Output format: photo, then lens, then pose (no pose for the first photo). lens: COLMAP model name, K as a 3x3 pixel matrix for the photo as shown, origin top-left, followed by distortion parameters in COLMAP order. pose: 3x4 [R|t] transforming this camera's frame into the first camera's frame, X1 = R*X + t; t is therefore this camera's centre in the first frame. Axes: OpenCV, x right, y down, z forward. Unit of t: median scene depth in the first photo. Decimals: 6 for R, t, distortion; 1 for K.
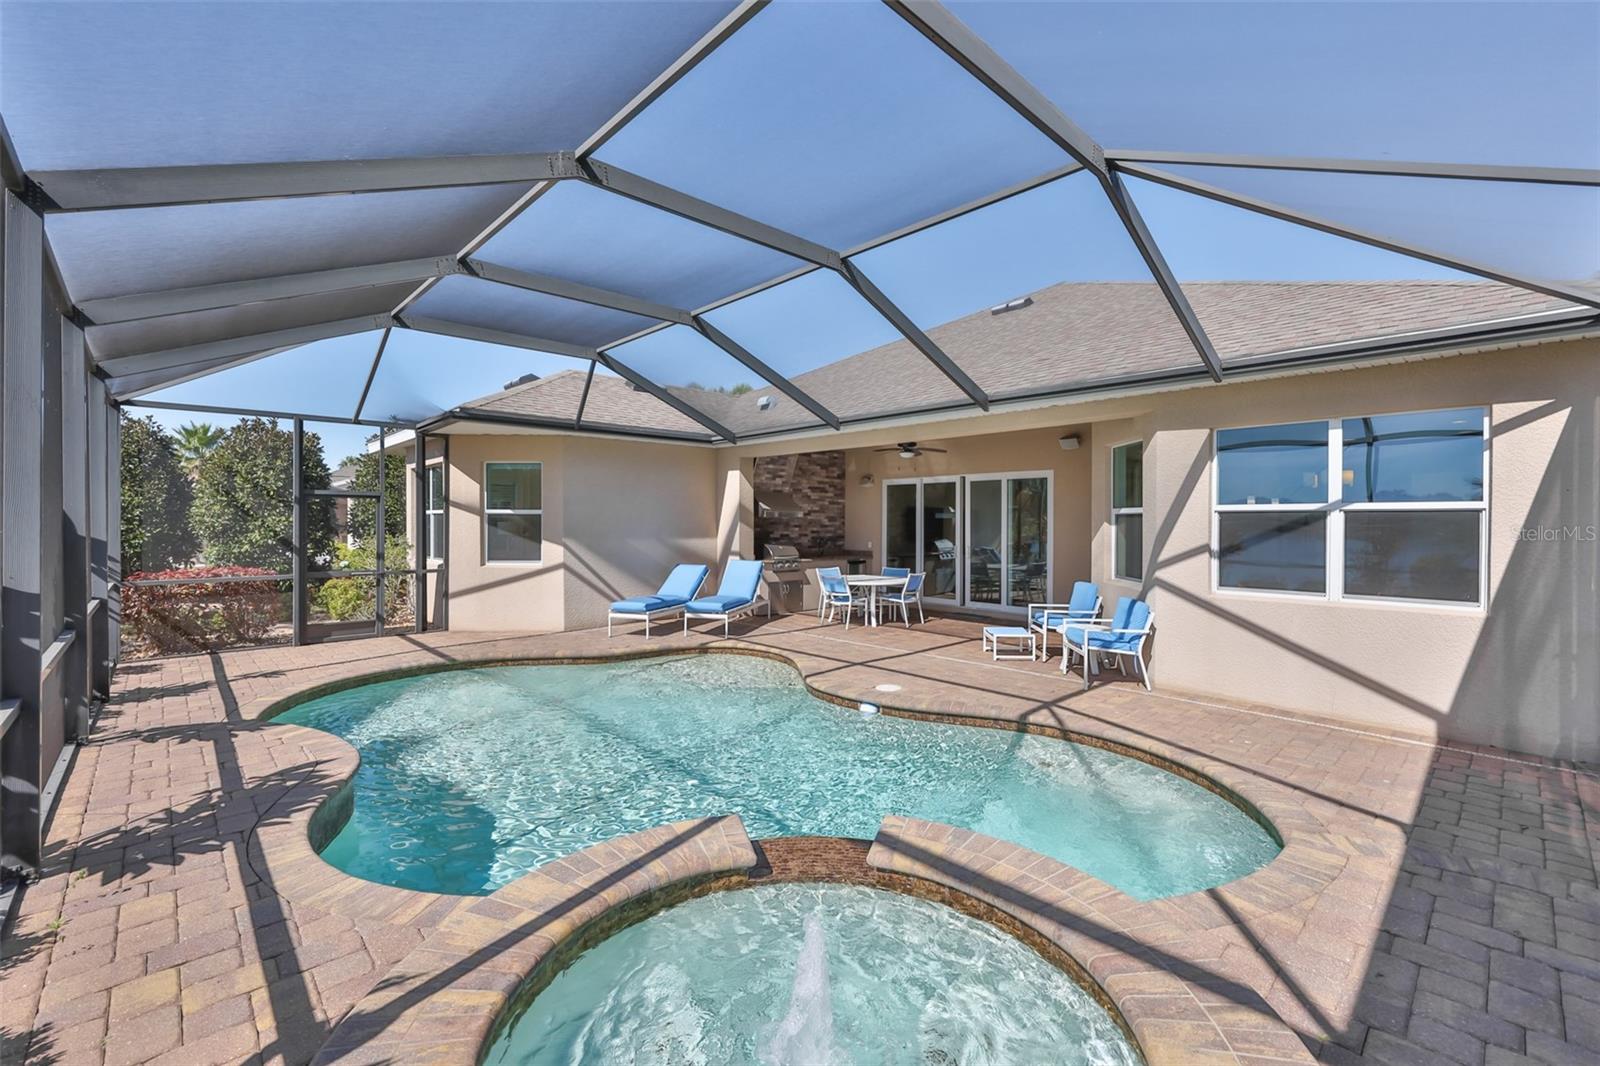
lens RADIAL K [[688.4, 0, 811.6], [0, 688.4, 526.5], [0, 0, 1]] dist [0.001462, -0.000613]
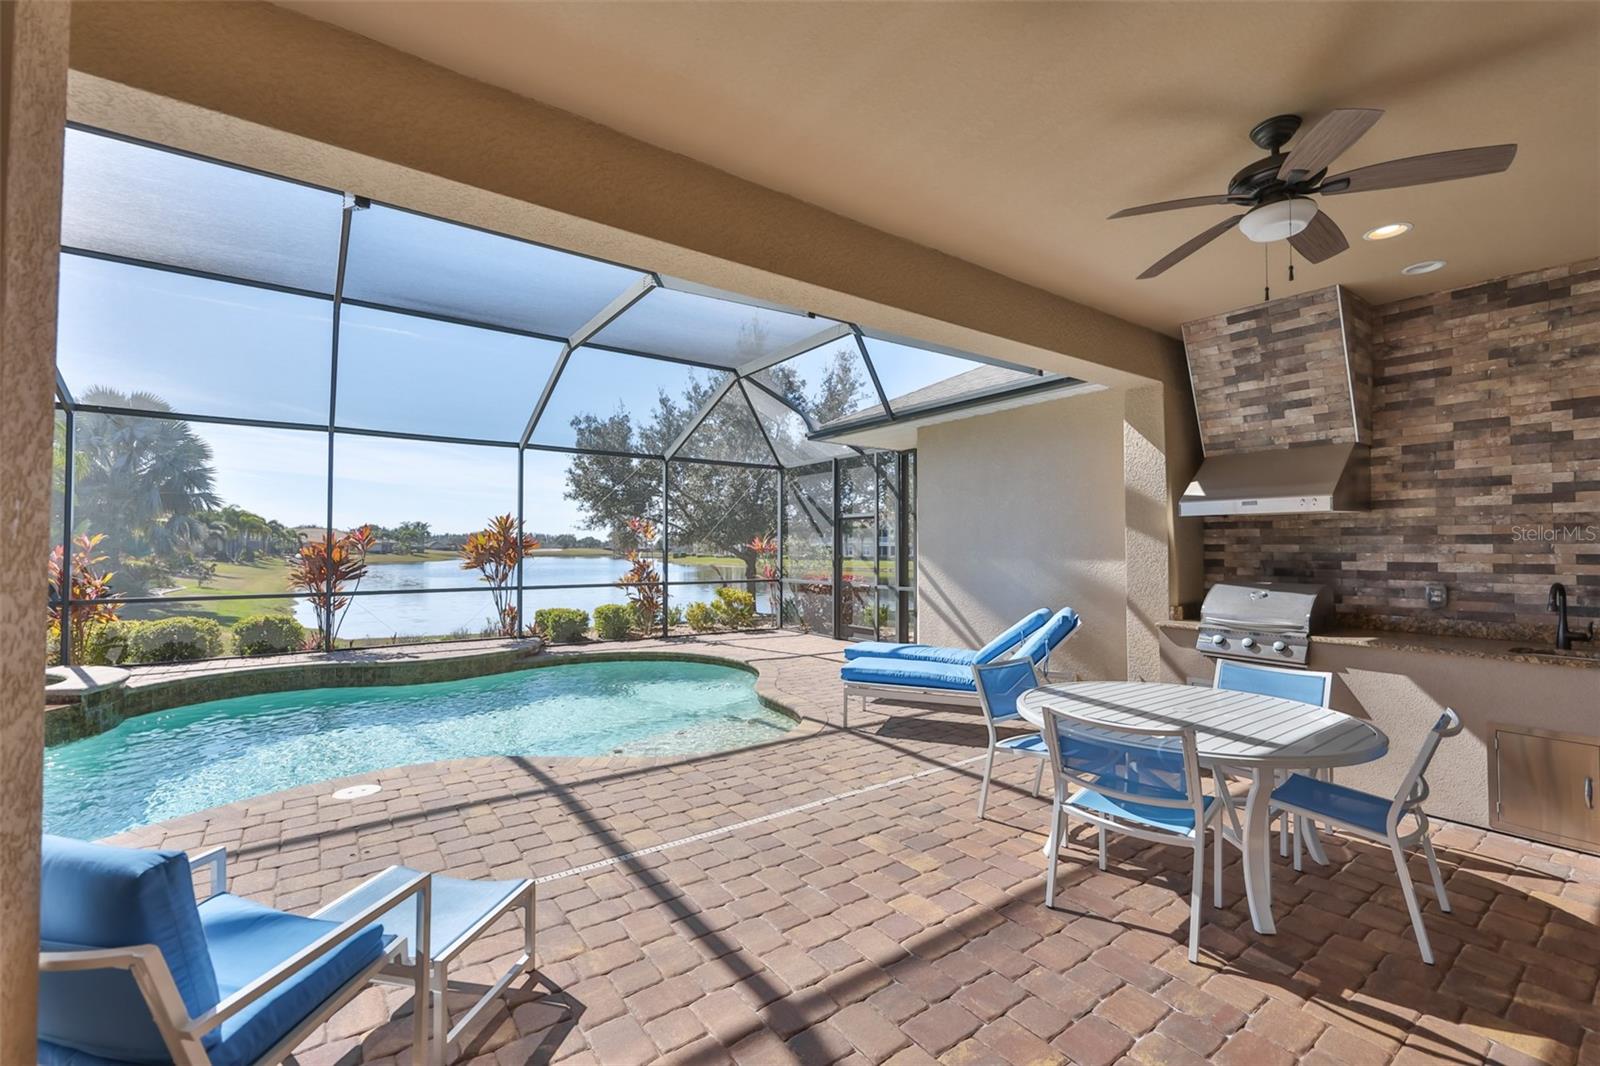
lens RADIAL K [[688.4, 0, 791.3], [0, 688.4, 532.0], [0, 0, 1]] dist [0.001462, -0.000613]
pose [[-0.157997, -0.028120, -0.987039, 0.367157], [-0.009728, 0.999590, -0.026921, 0.008555], [0.987392, 0.005348, -0.158206, 0.805795]]
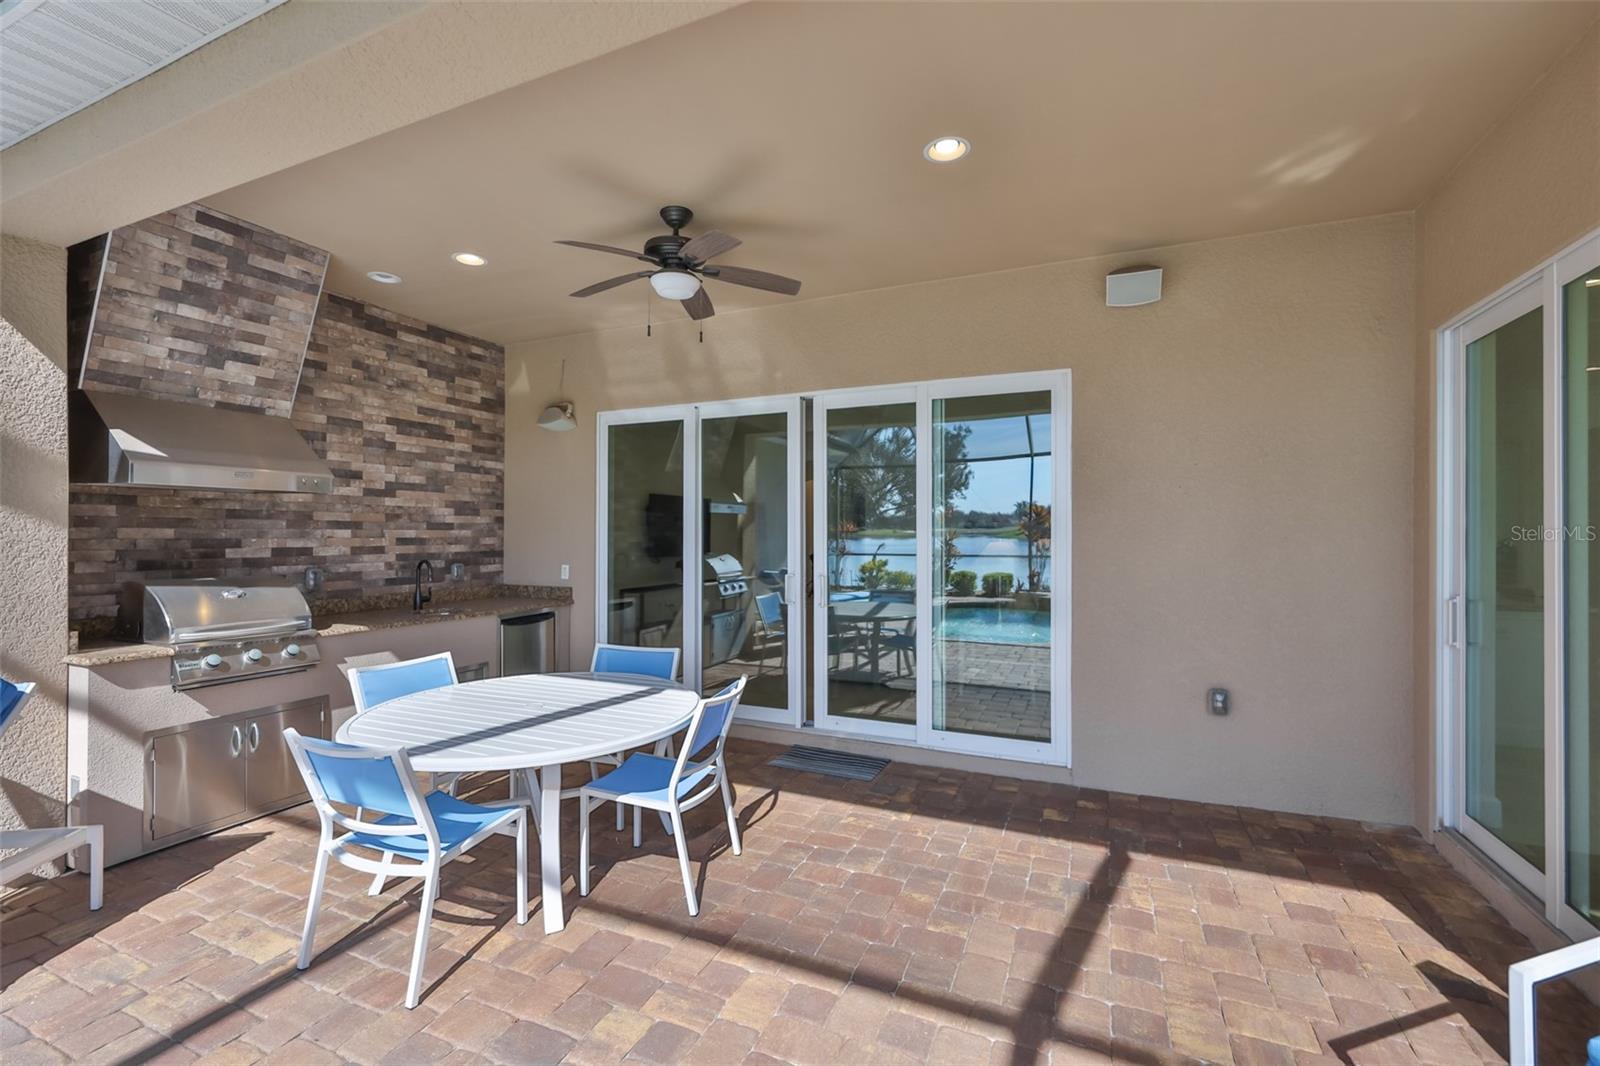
lens RADIAL K [[688.4, 0, 804.8], [0, 688.4, 530.5], [0, 0, 1]] dist [0.001462, -0.000613]
pose [[0.926588, -0.001034, 0.376075, 0.070395], [0.004771, 0.999948, -0.009005, 0.007245], [-0.376047, 0.010138, 0.926545, 0.638156]]
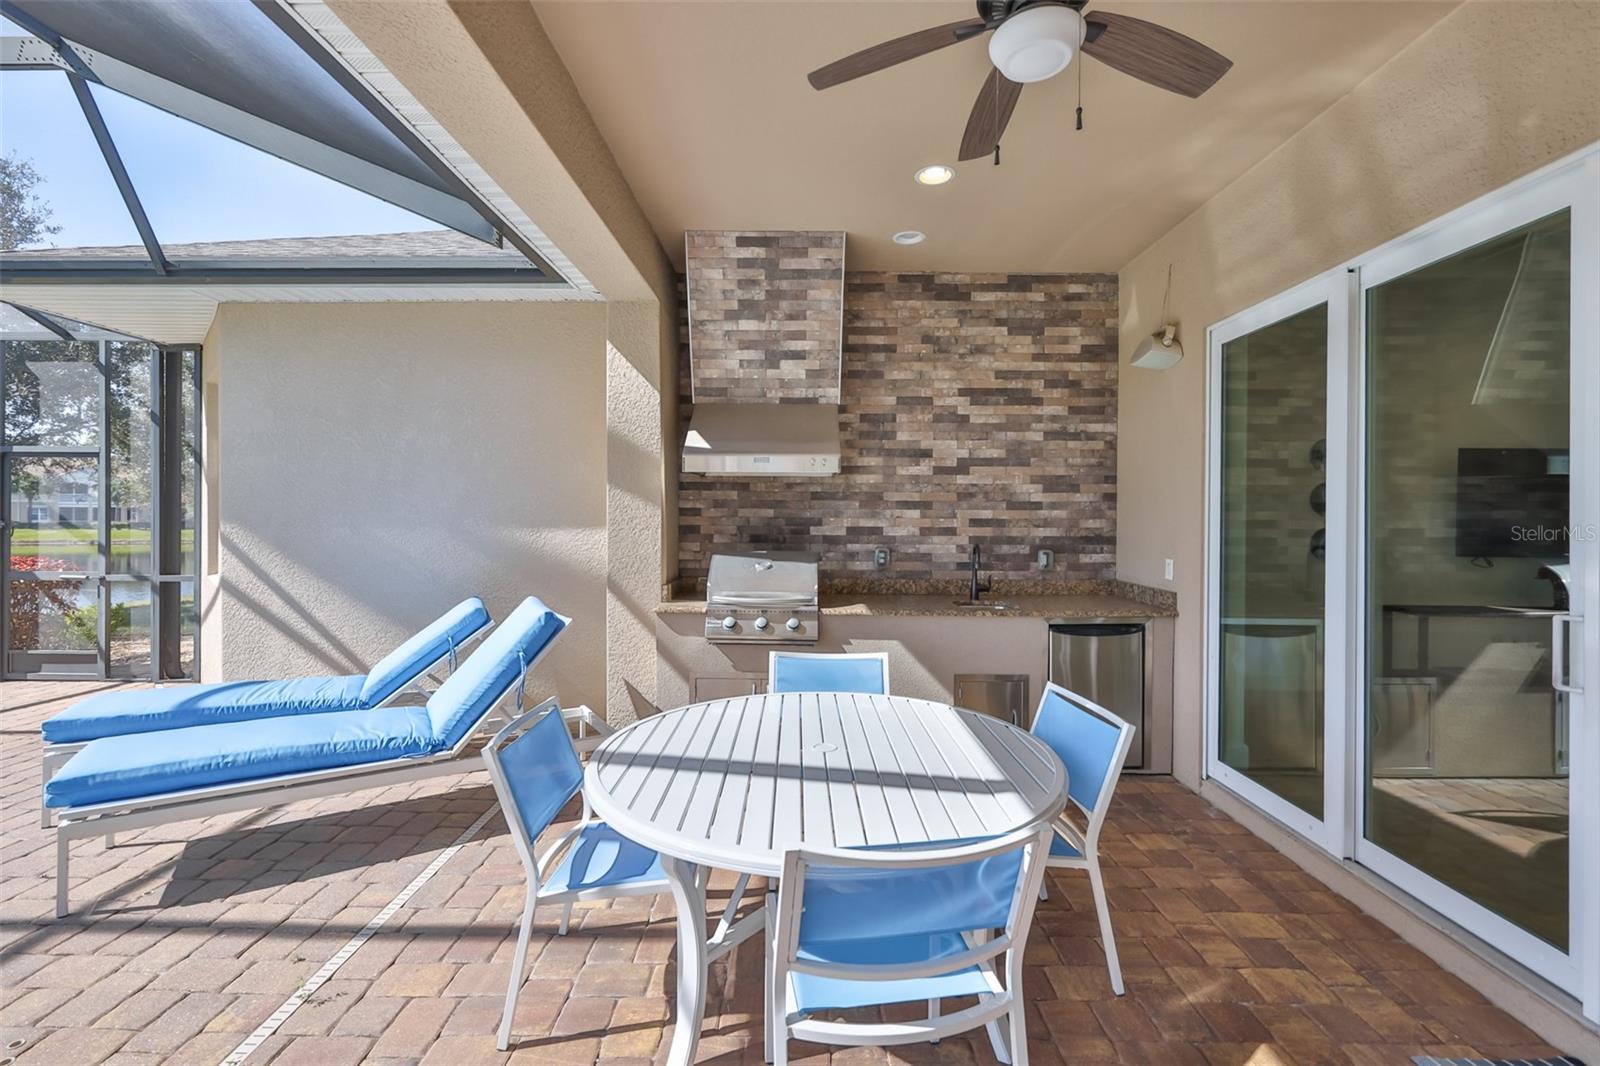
lens RADIAL K [[688.4, 0, 800.9], [0, 688.4, 518.8], [0, 0, 1]] dist [0.001462, -0.000613]
pose [[0.708586, 0.004030, -0.705613, 0.199837], [-0.007461, 0.999971, -0.001781, 0.008209], [0.705585, 0.006526, 0.708596, 0.778196]]
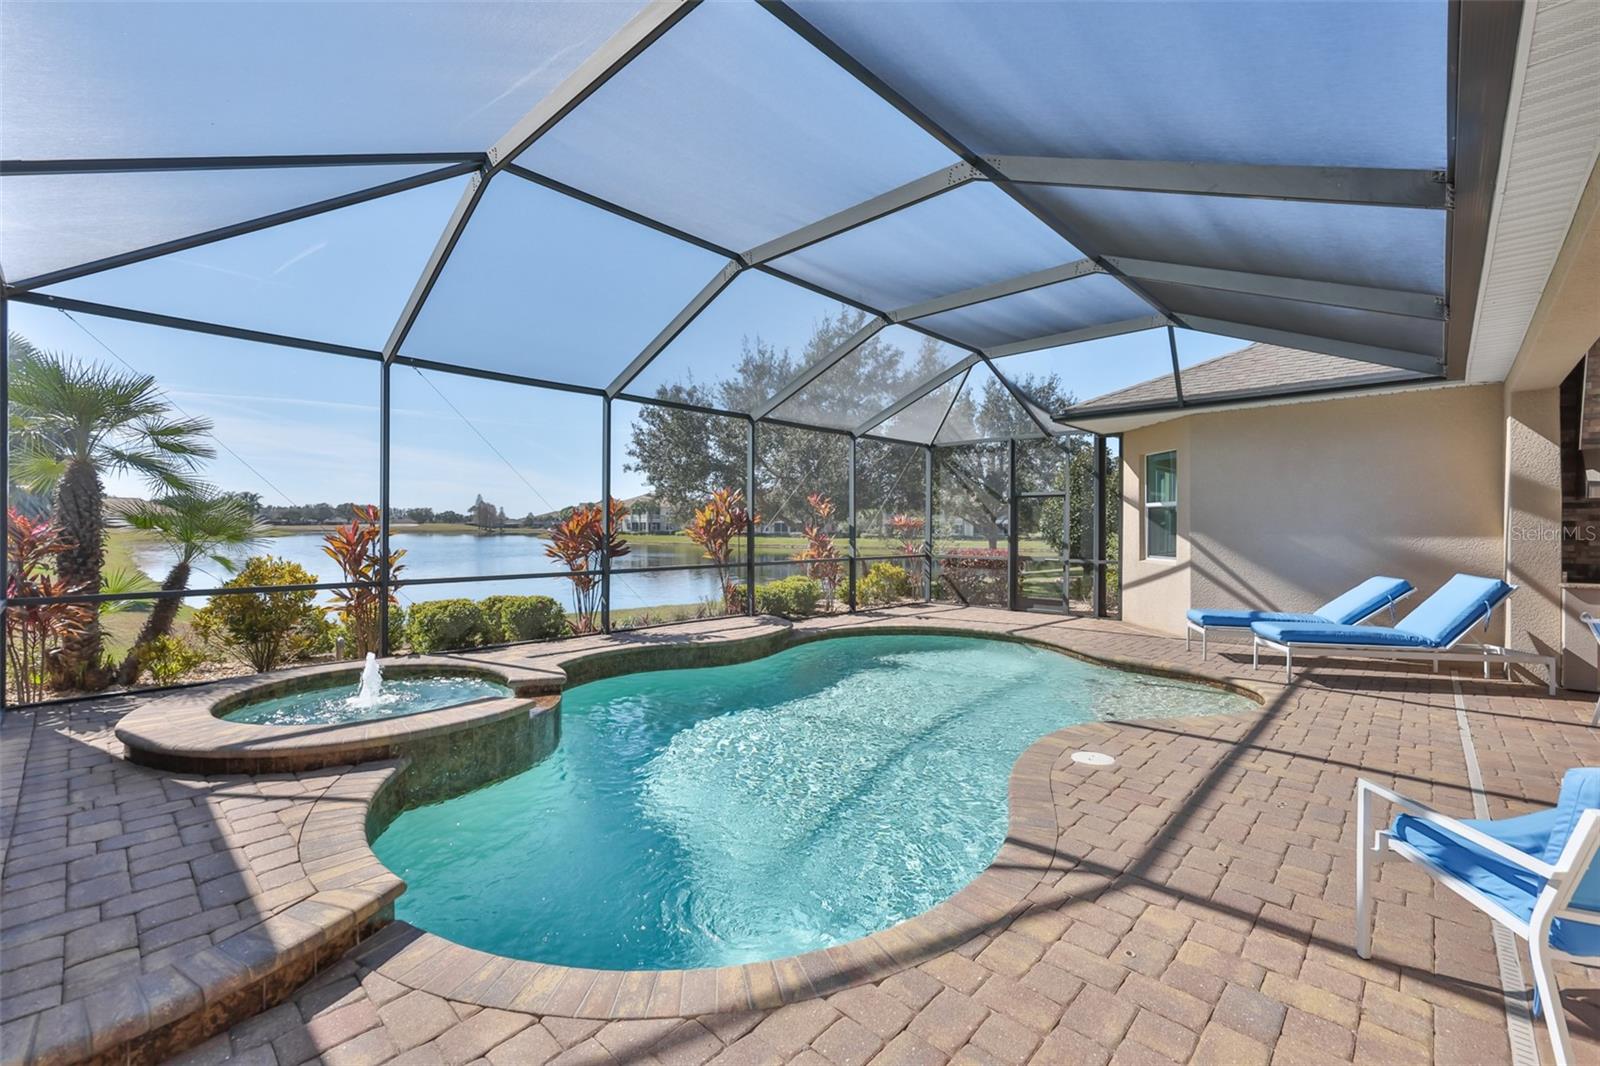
lens RADIAL K [[688.4, 0, 799.0], [0, 688.4, 530.2], [0, 0, 1]] dist [0.001462, -0.000613]
pose [[0.033643, 0.003737, -0.999427, 0.406798], [-0.012211, 0.999920, 0.003328, 0.013773], [0.999359, 0.012092, 0.033686, 0.389162]]
